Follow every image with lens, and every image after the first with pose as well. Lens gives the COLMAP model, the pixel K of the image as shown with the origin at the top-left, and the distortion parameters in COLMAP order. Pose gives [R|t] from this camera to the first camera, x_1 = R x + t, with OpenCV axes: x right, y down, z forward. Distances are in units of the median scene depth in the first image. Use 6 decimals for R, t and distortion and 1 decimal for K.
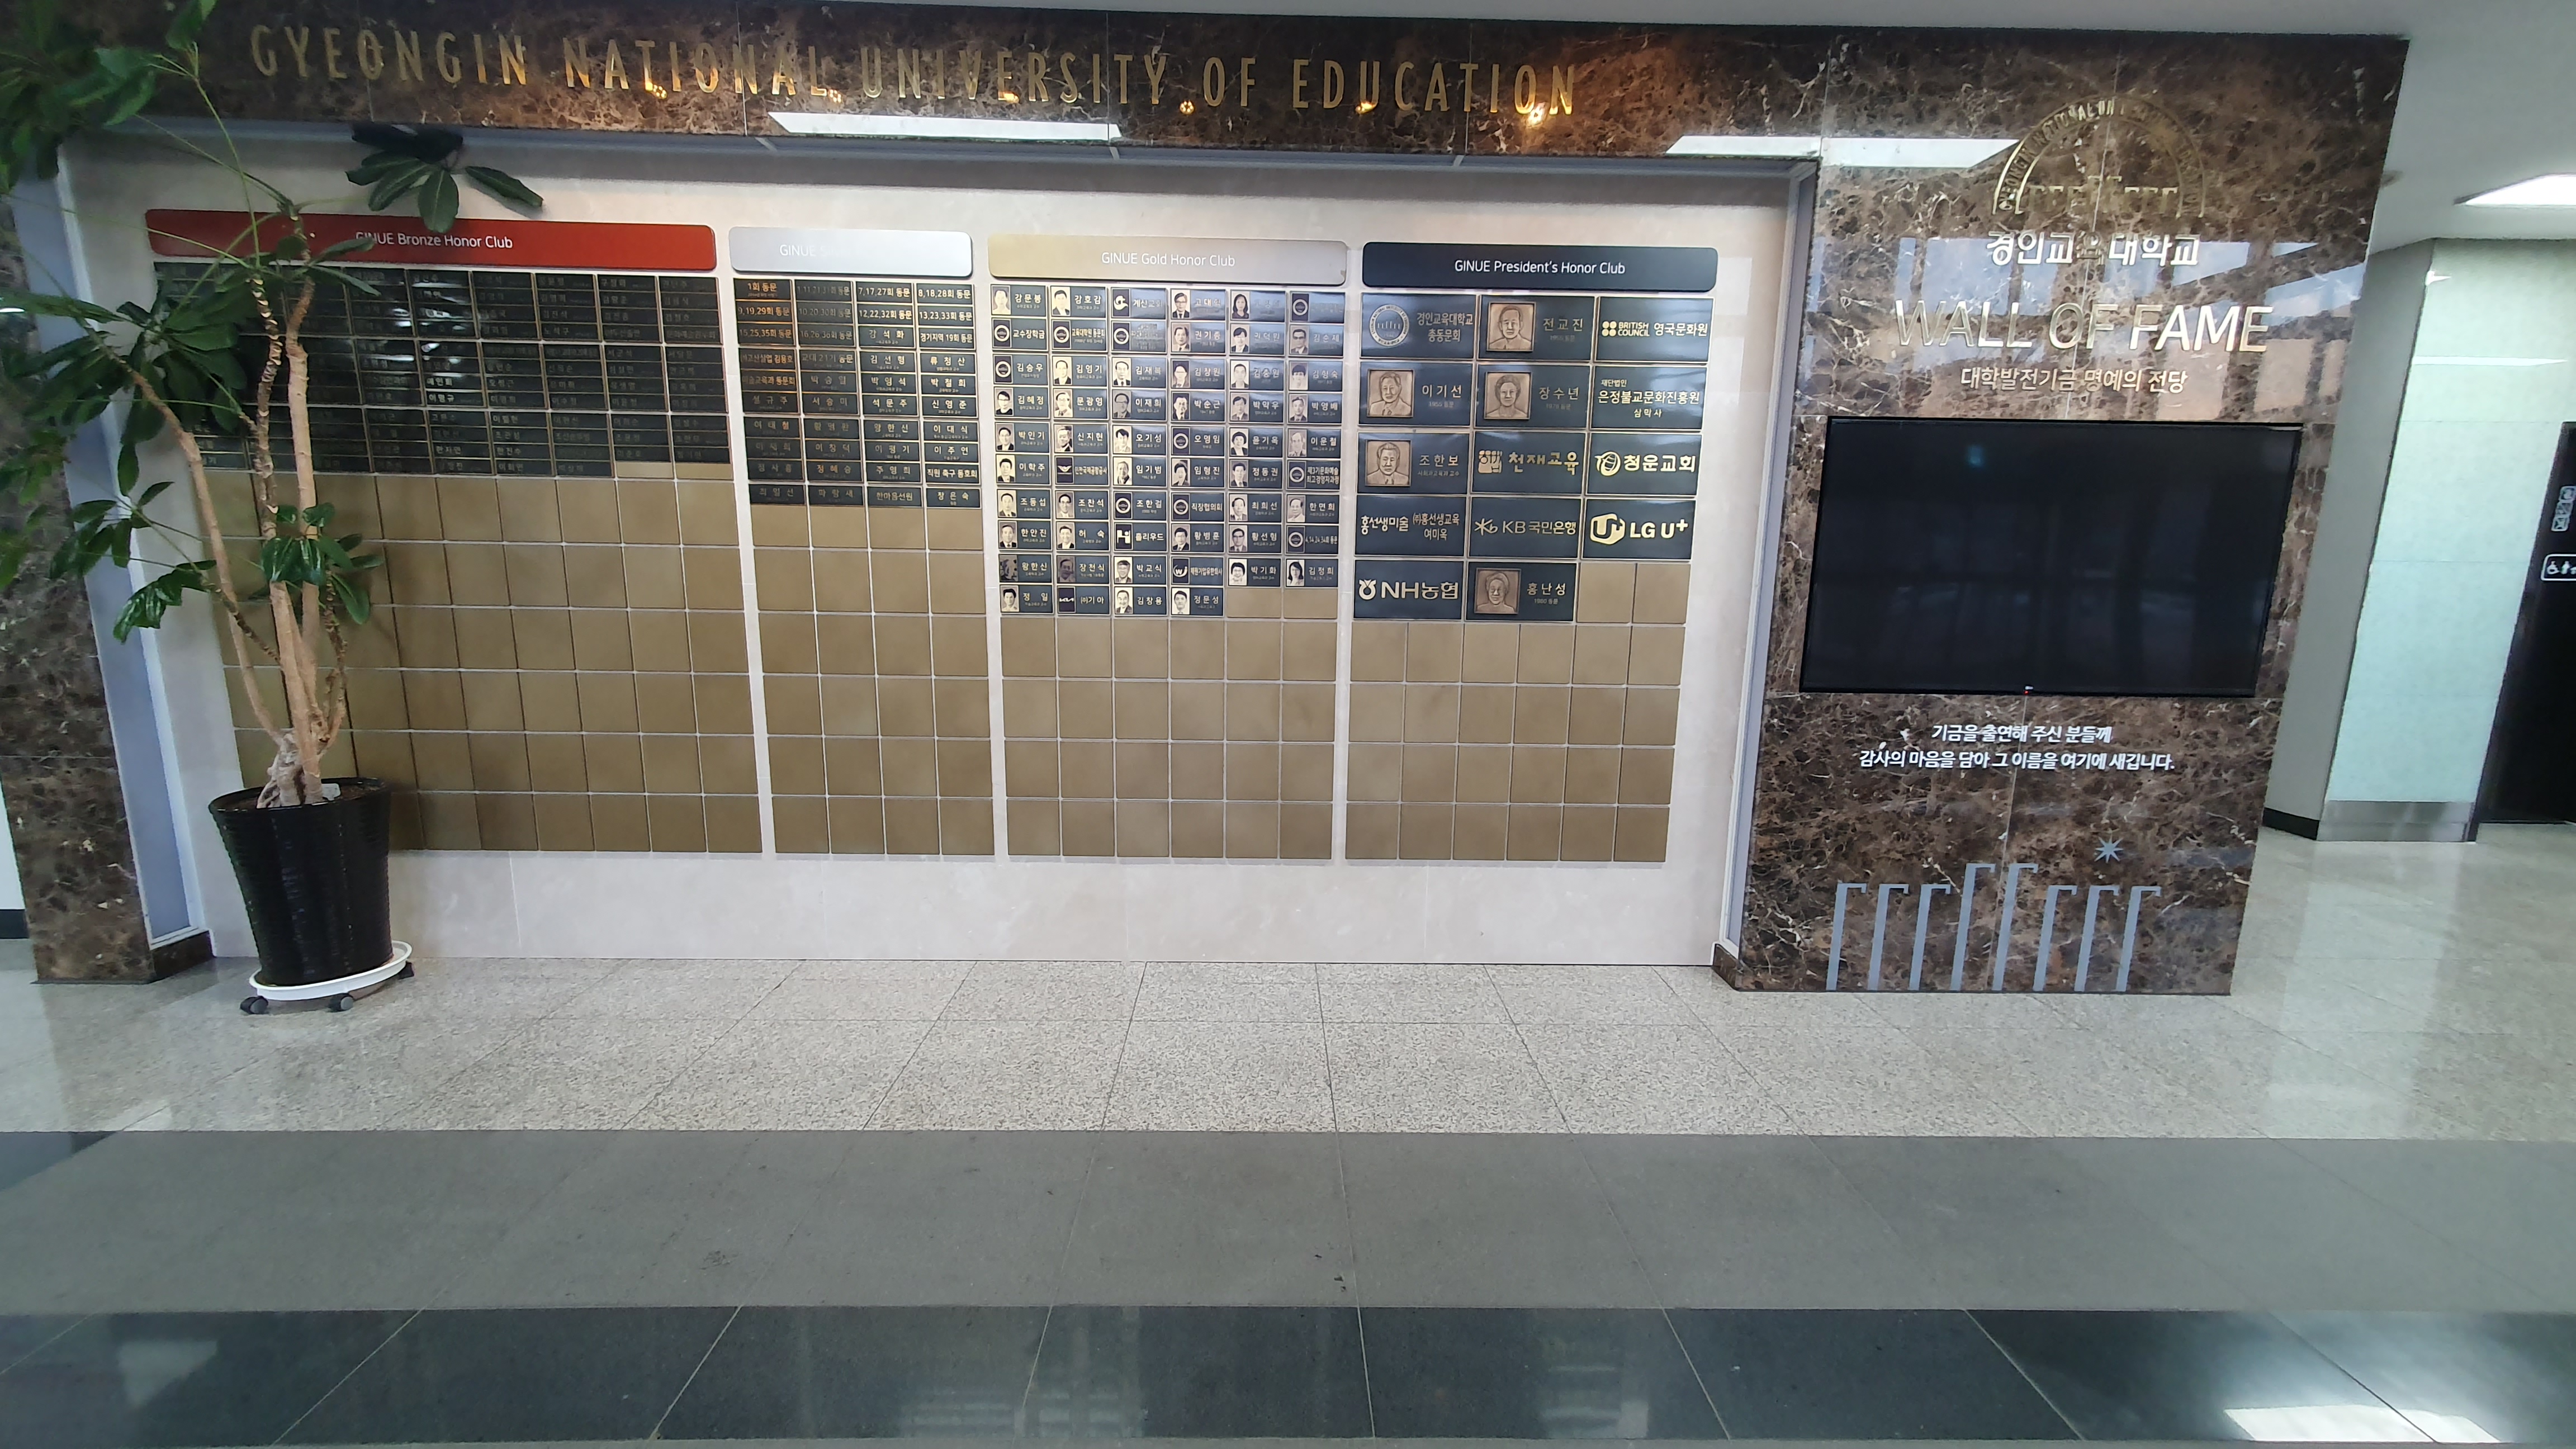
lens RADIAL K [[1058.3, 0, 1289.5], [0, 1058.3, 732.9], [0, 0, 1]] dist [0.009567, -0.000635]
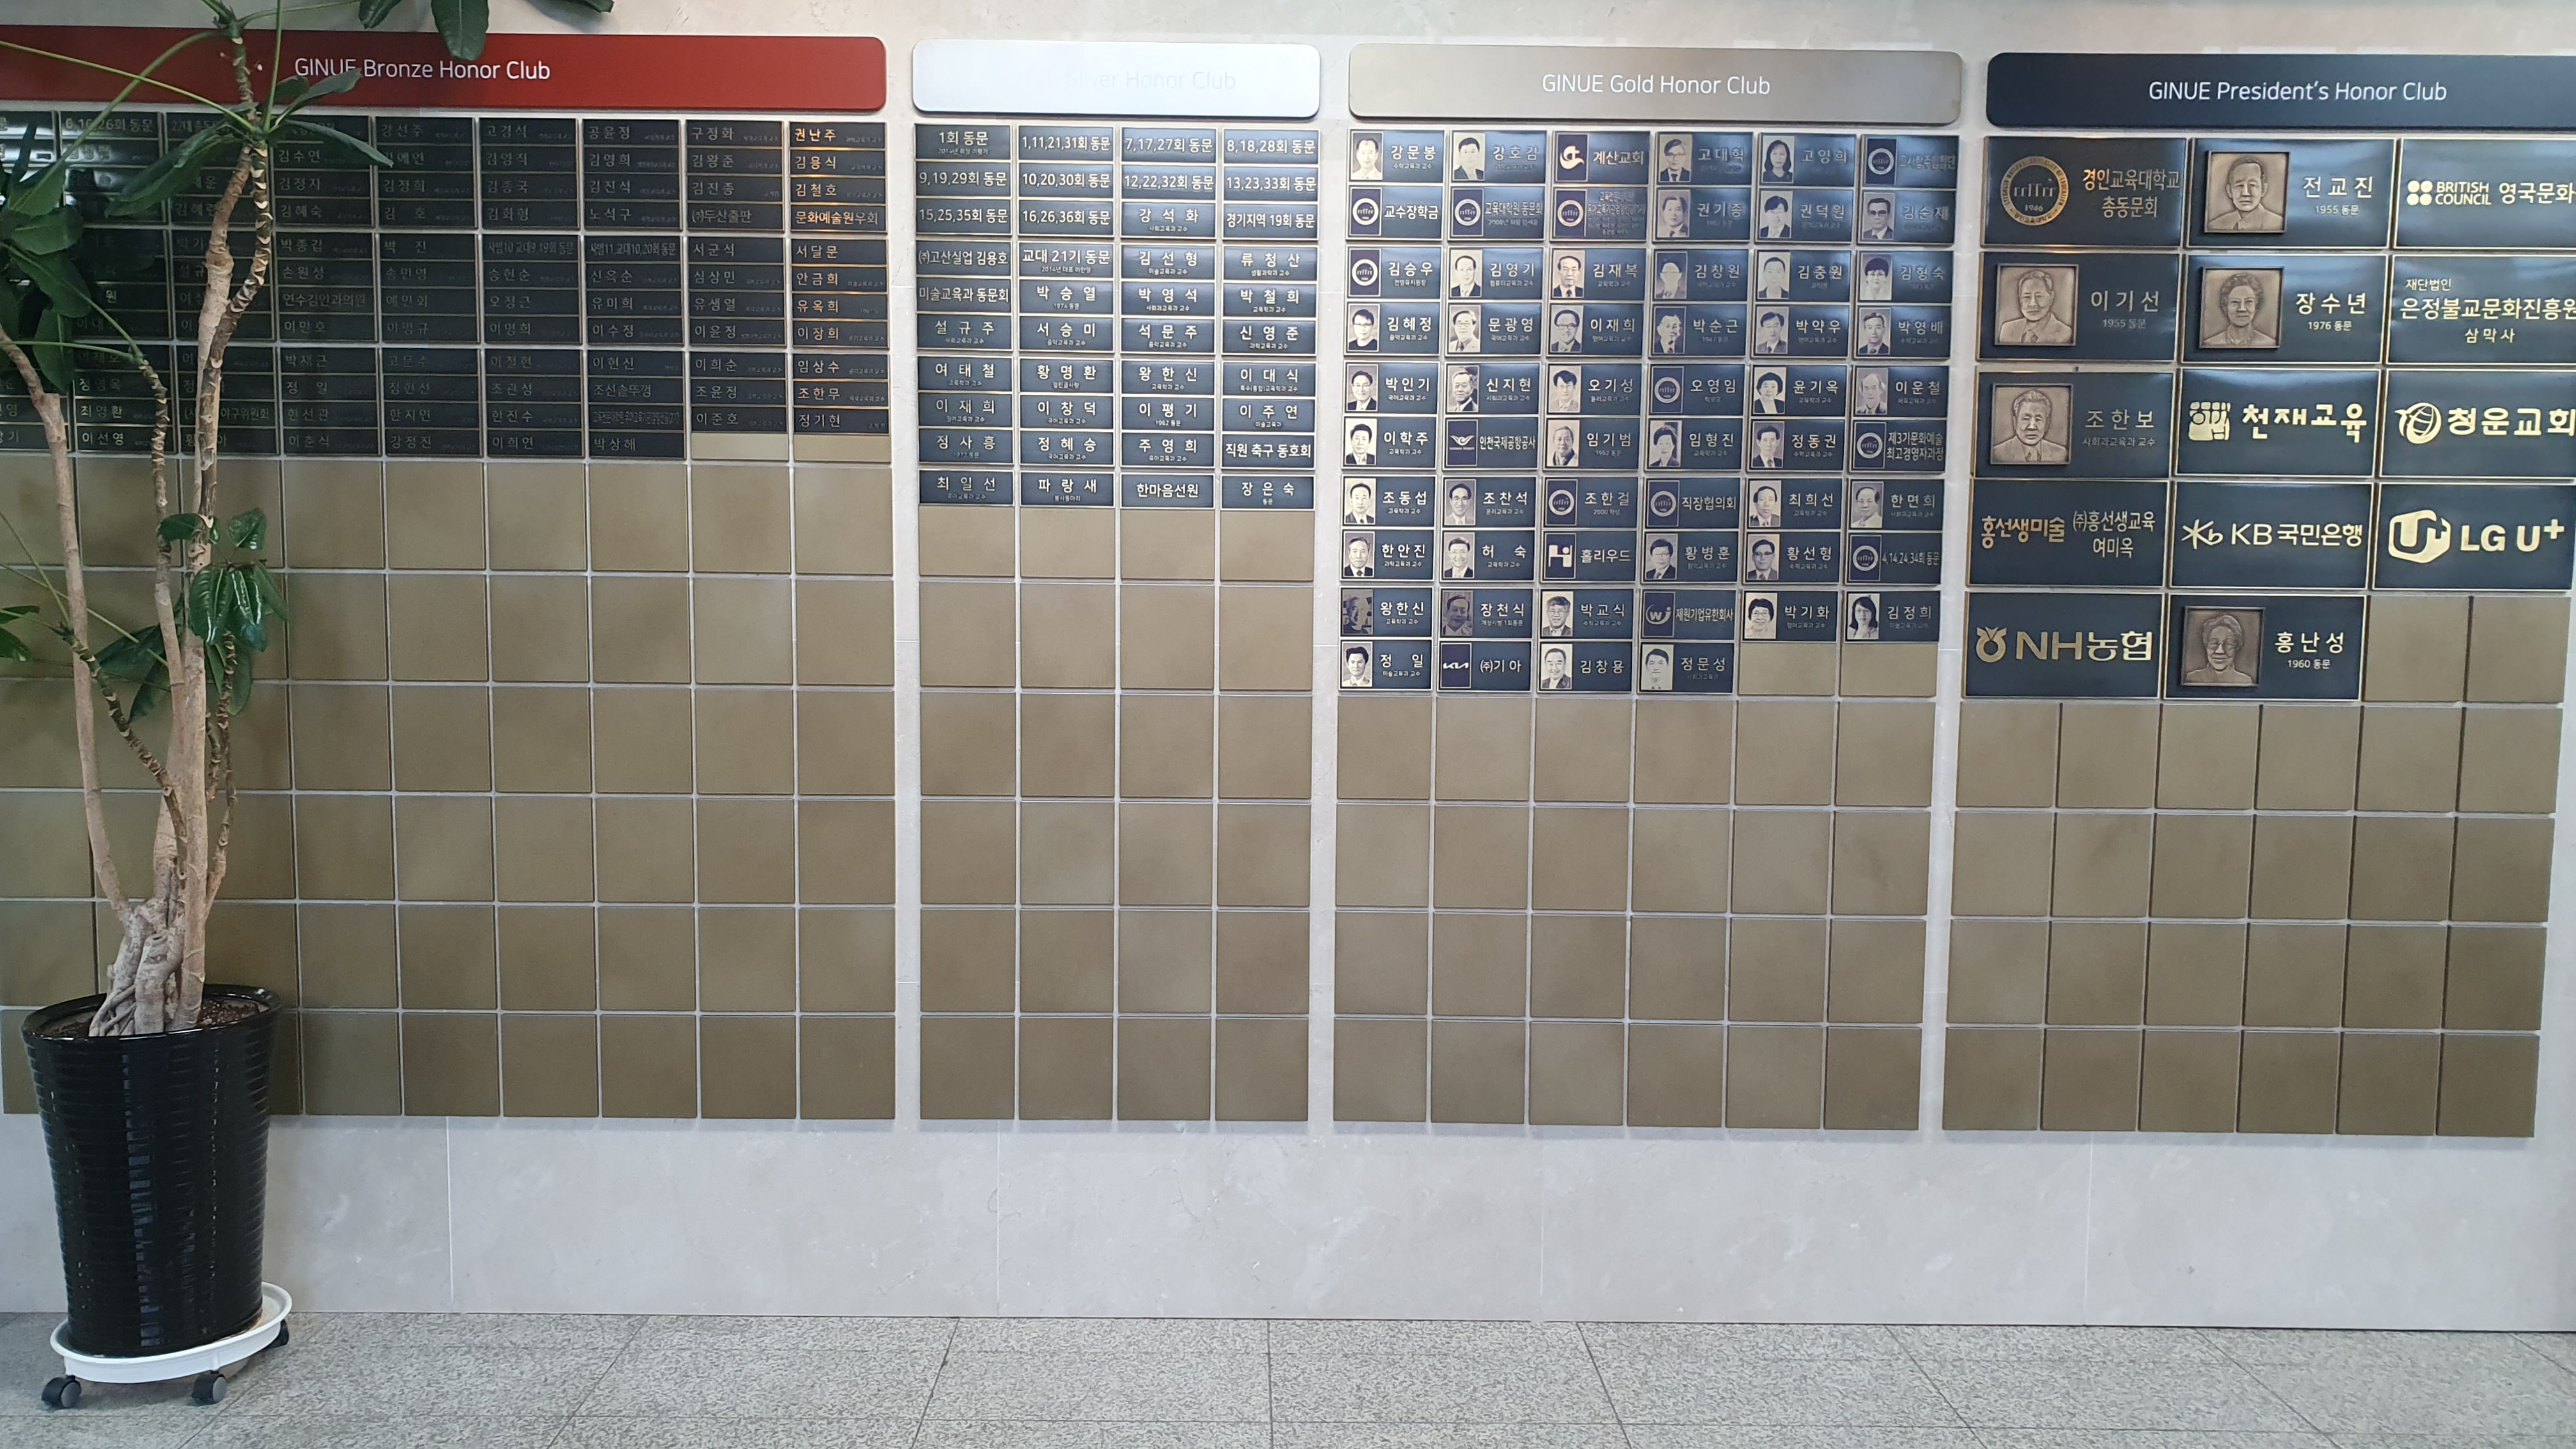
lens RADIAL K [[1991.0, 0, 1286.7], [0, 1991.0, 752.6], [0, 0, 1]] dist [0.037997, -0.047168]
pose [[0.999879, -0.004366, -0.014963, -0.278486], [0.003042, 0.996170, -0.087384, 0.013345], [0.015287, 0.087328, 0.996062, -0.061001]]
